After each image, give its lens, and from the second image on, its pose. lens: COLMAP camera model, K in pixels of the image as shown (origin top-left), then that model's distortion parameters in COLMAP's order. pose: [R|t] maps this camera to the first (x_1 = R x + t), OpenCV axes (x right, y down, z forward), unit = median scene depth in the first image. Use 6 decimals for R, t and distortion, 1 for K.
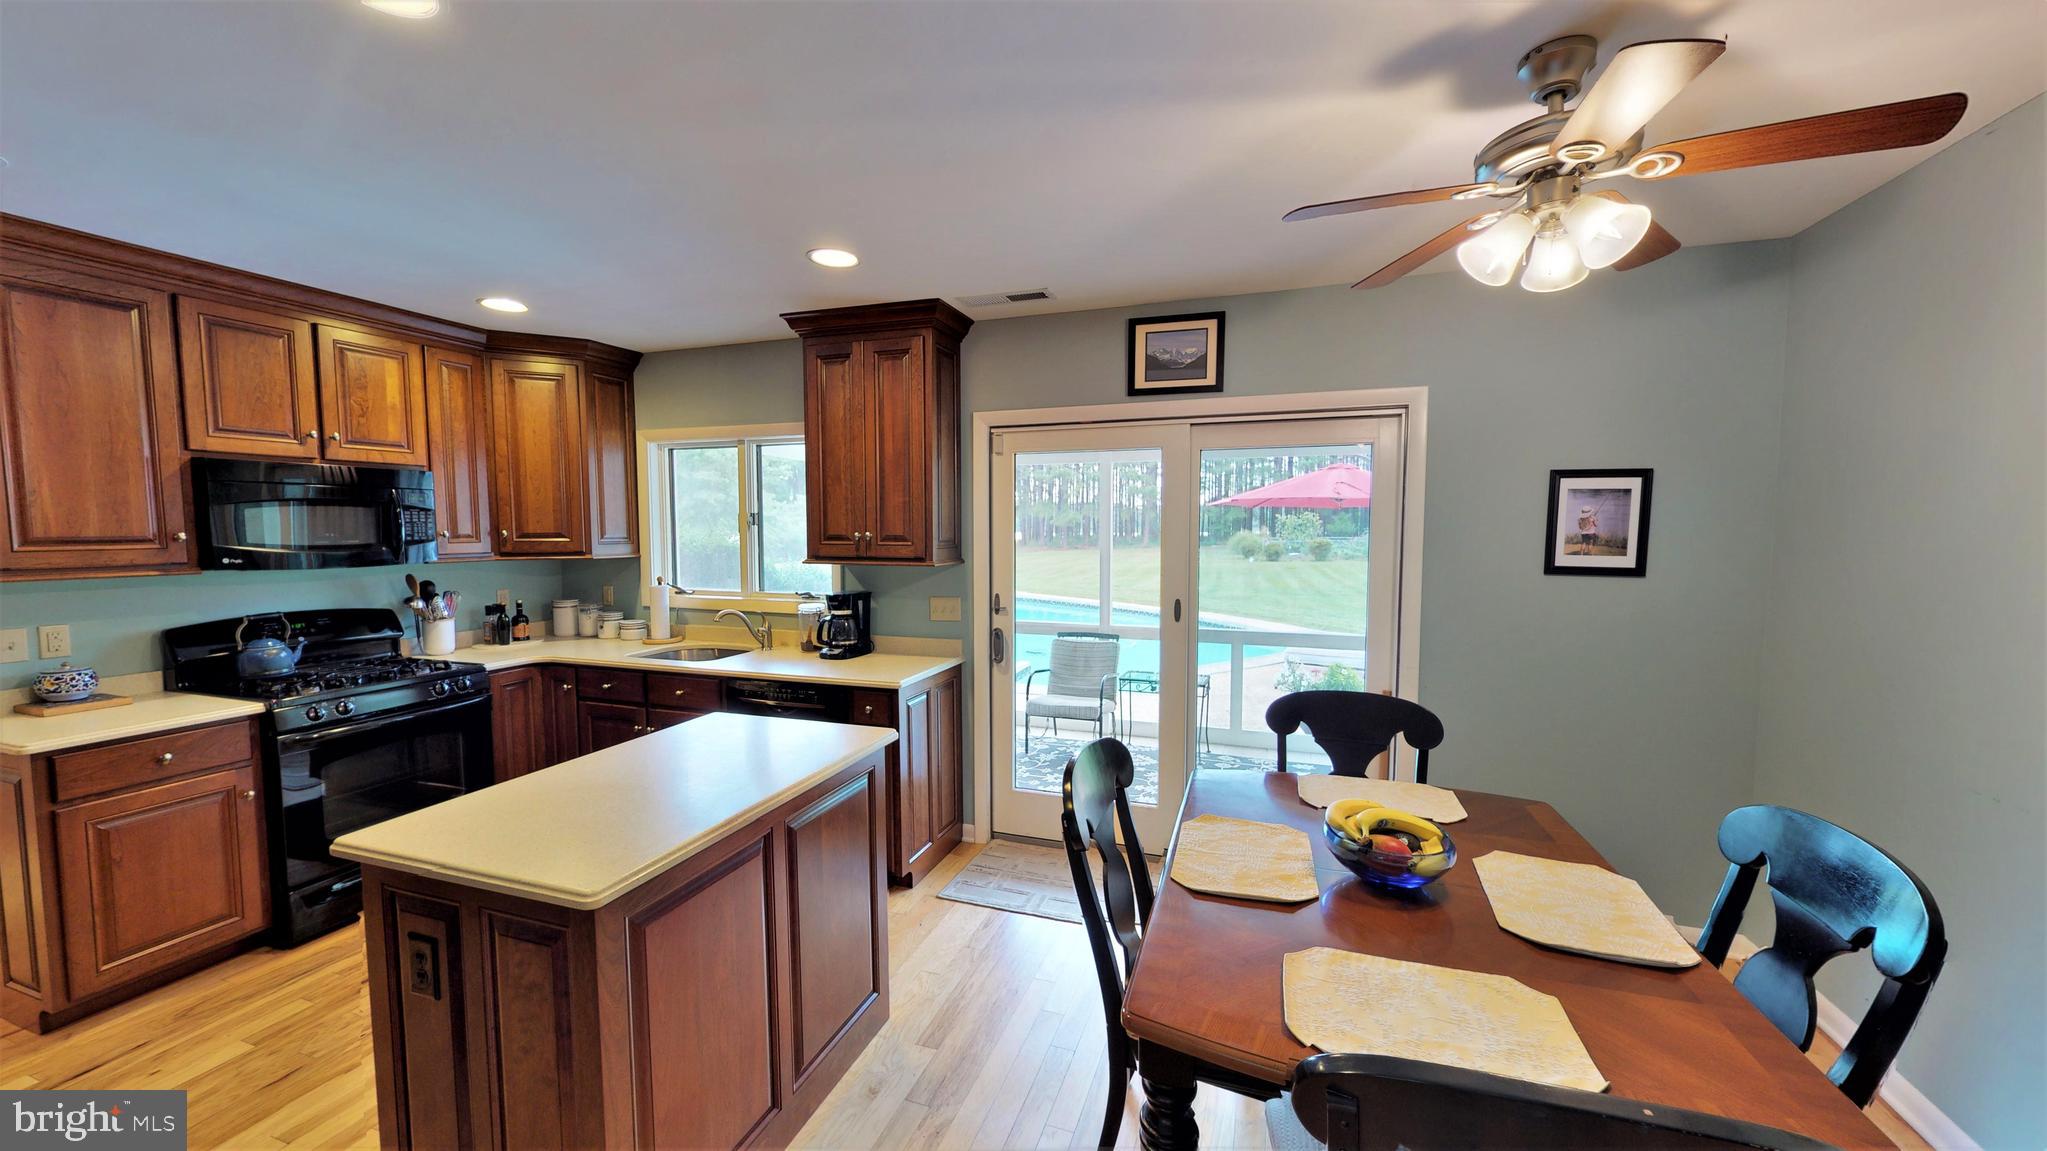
lens RADIAL K [[745.8, 0, 1017.6], [0, 745.8, 581.7], [0, 0, 1]] dist [0.001255, -0.000722]
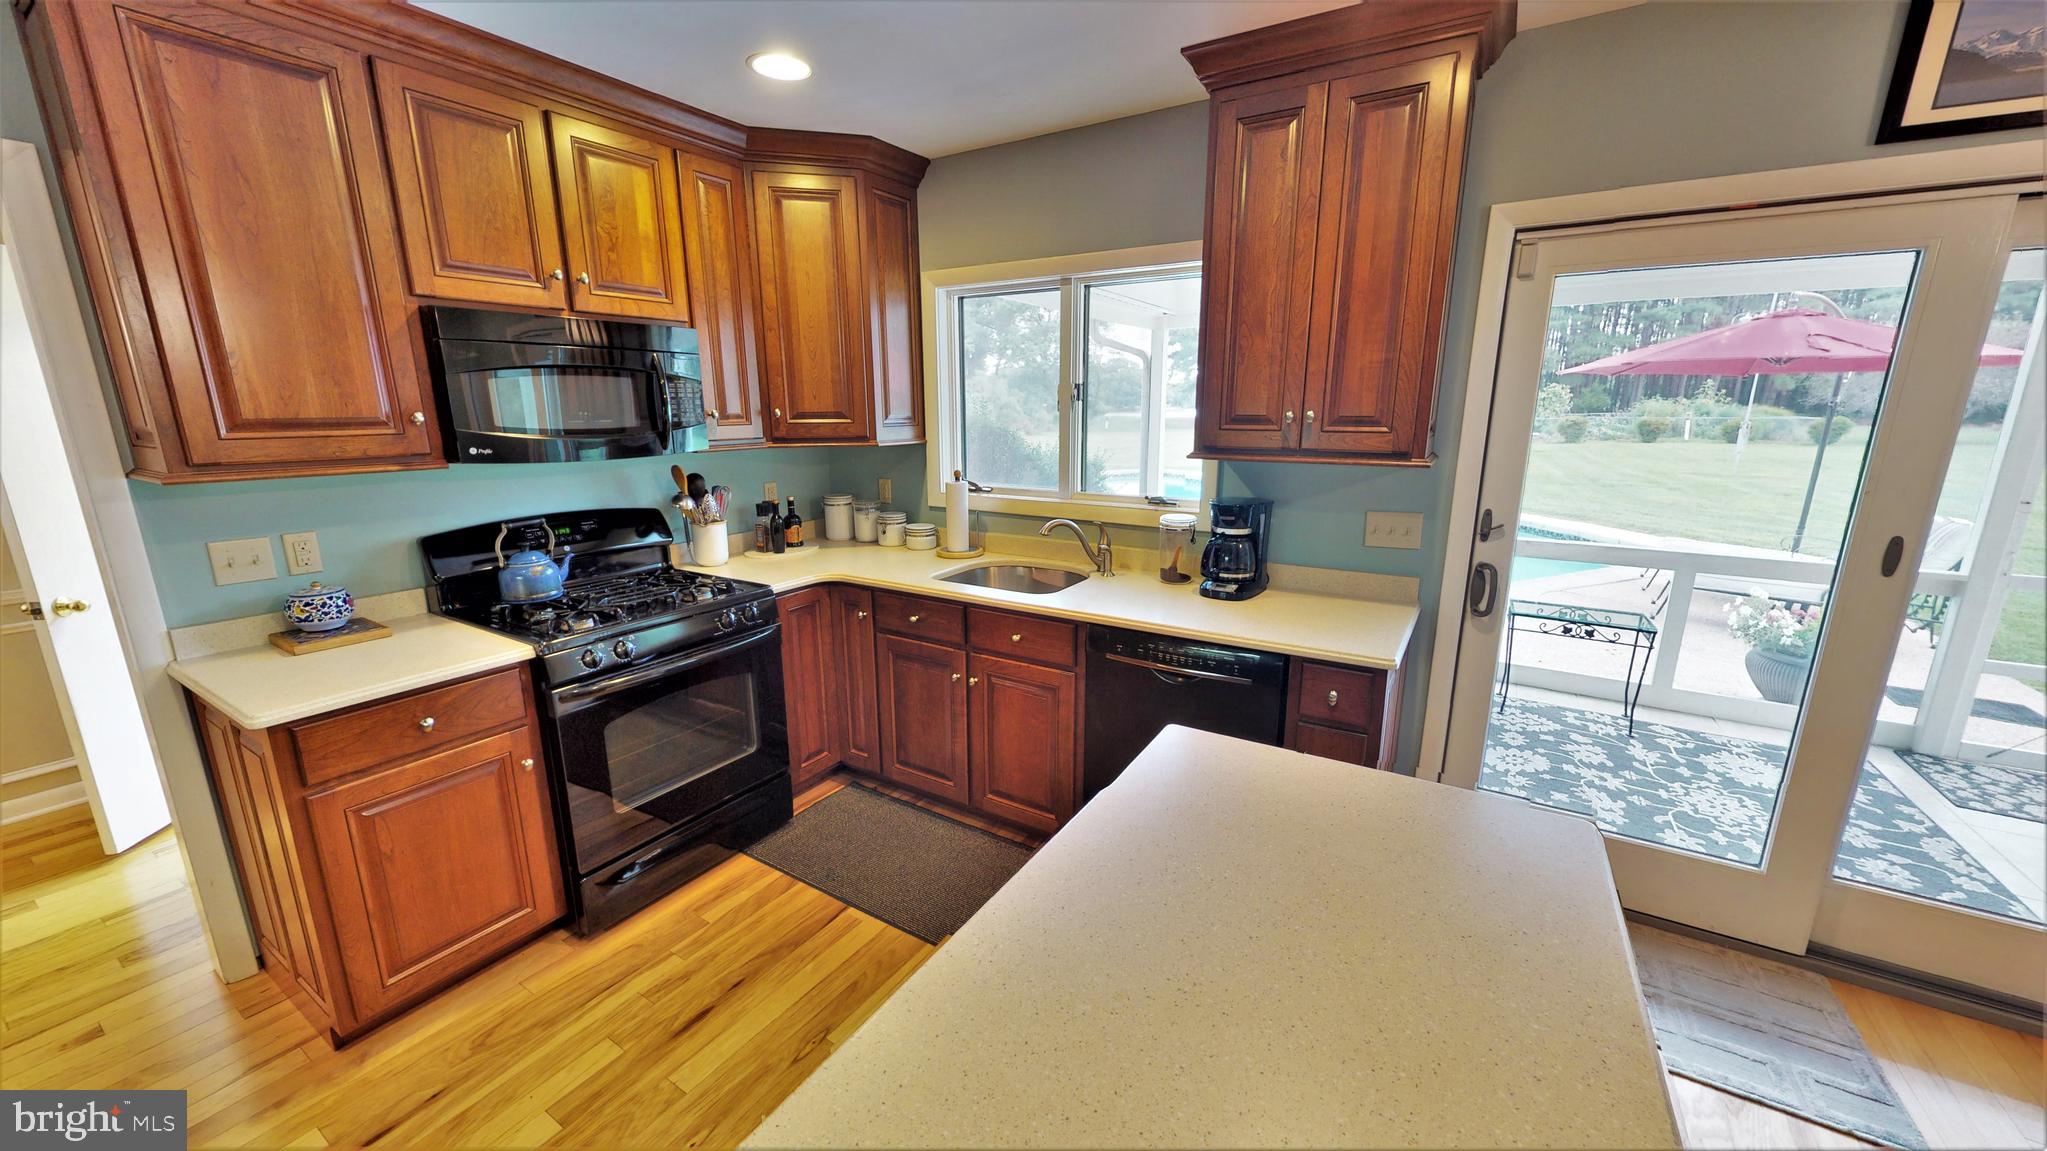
lens RADIAL K [[745.8, 0, 1019.2], [0, 745.8, 578.8], [0, 0, 1]] dist [0.001255, -0.000722]
pose [[0.976474, 0.047406, -0.210362, -0.305535], [-0.013702, 0.987205, 0.158866, -0.023114], [0.215202, -0.152246, 0.964629, 0.316304]]
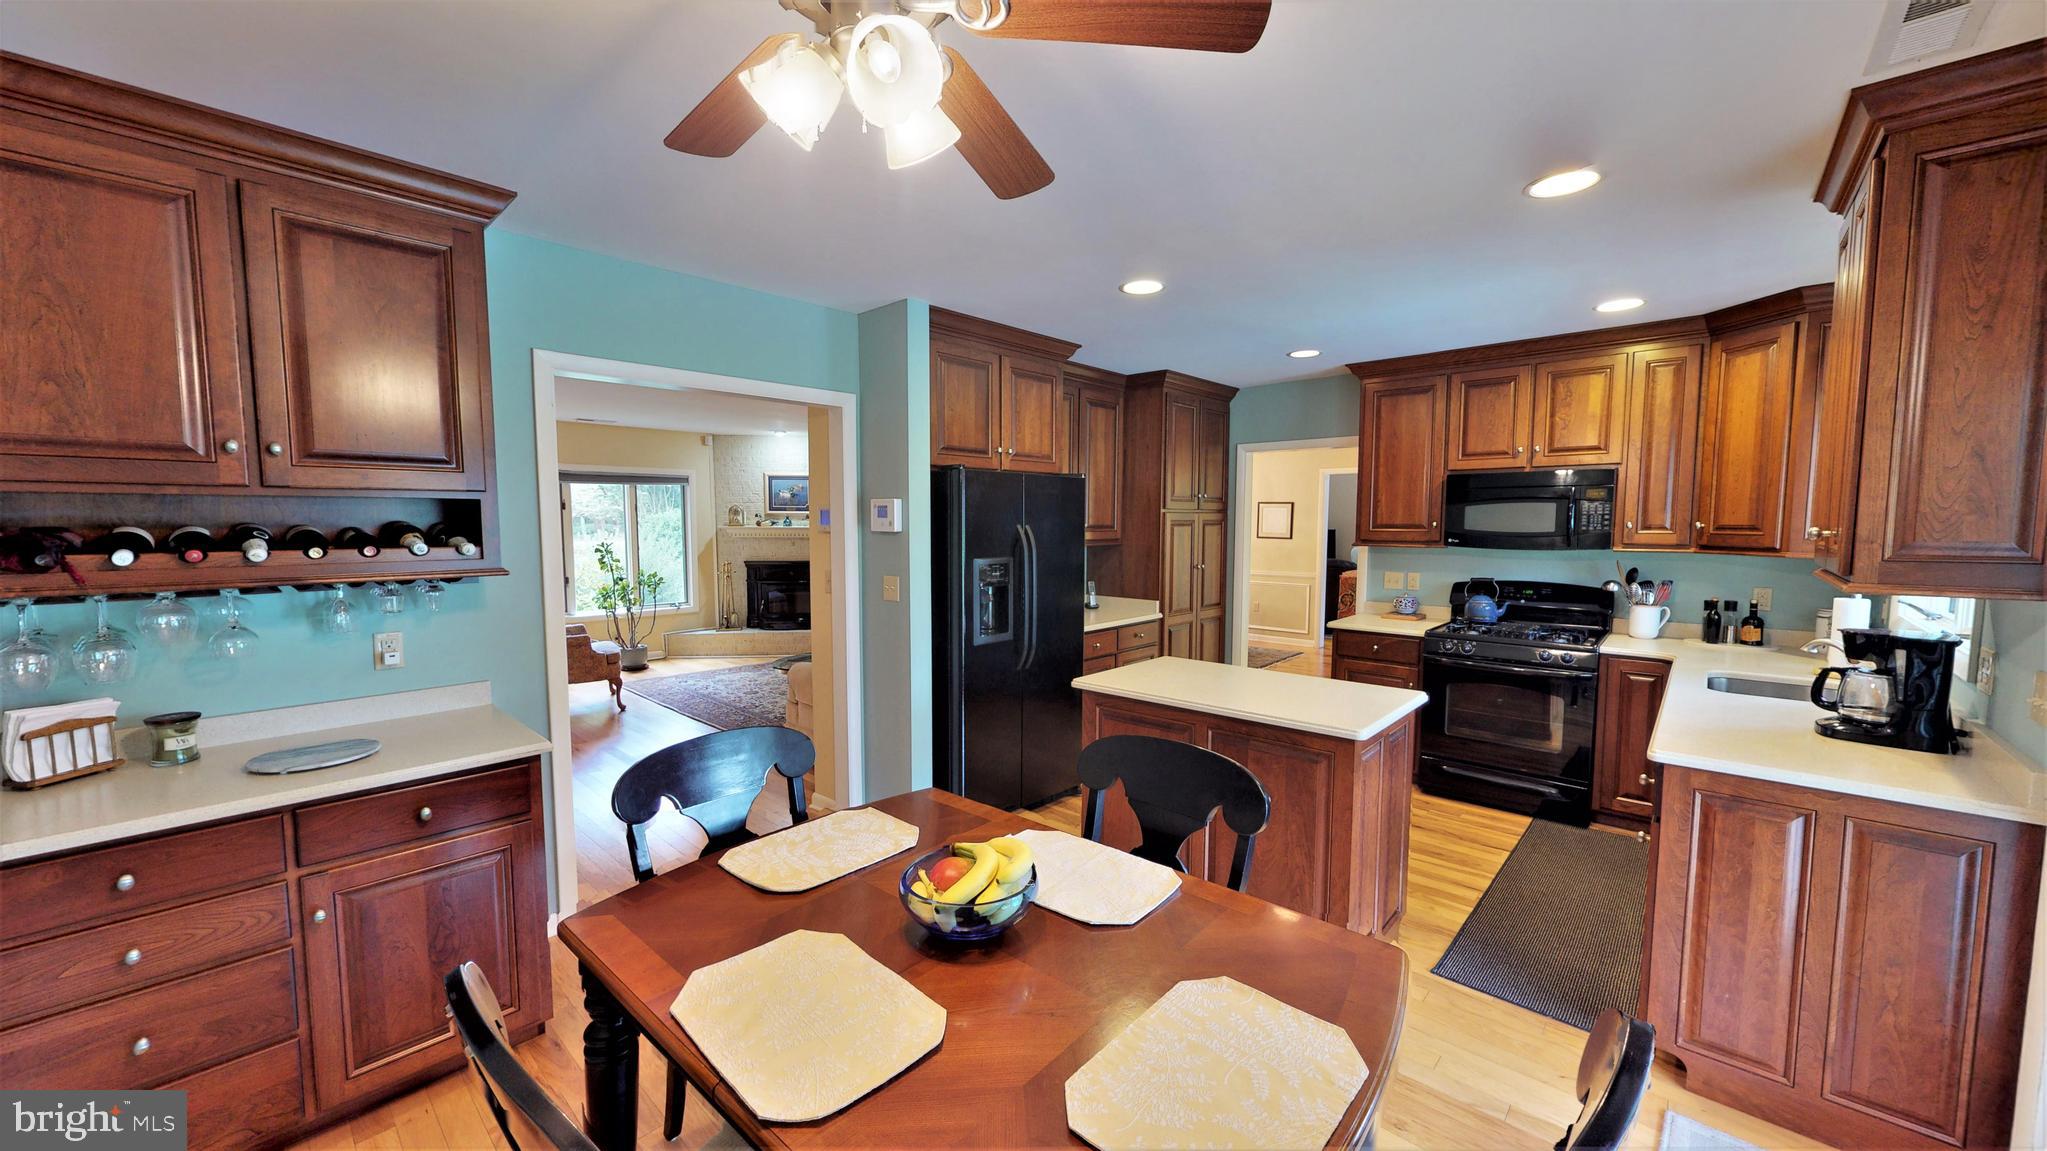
lens RADIAL K [[745.8, 0, 1016.7], [0, 745.8, 570.6], [0, 0, 1]] dist [0.001255, -0.000722]
pose [[-0.399882, 0.064314, -0.914307, 0.599461], [-0.063908, 0.993151, 0.097811, -0.048864], [0.914336, 0.097545, -0.393033, 0.655937]]
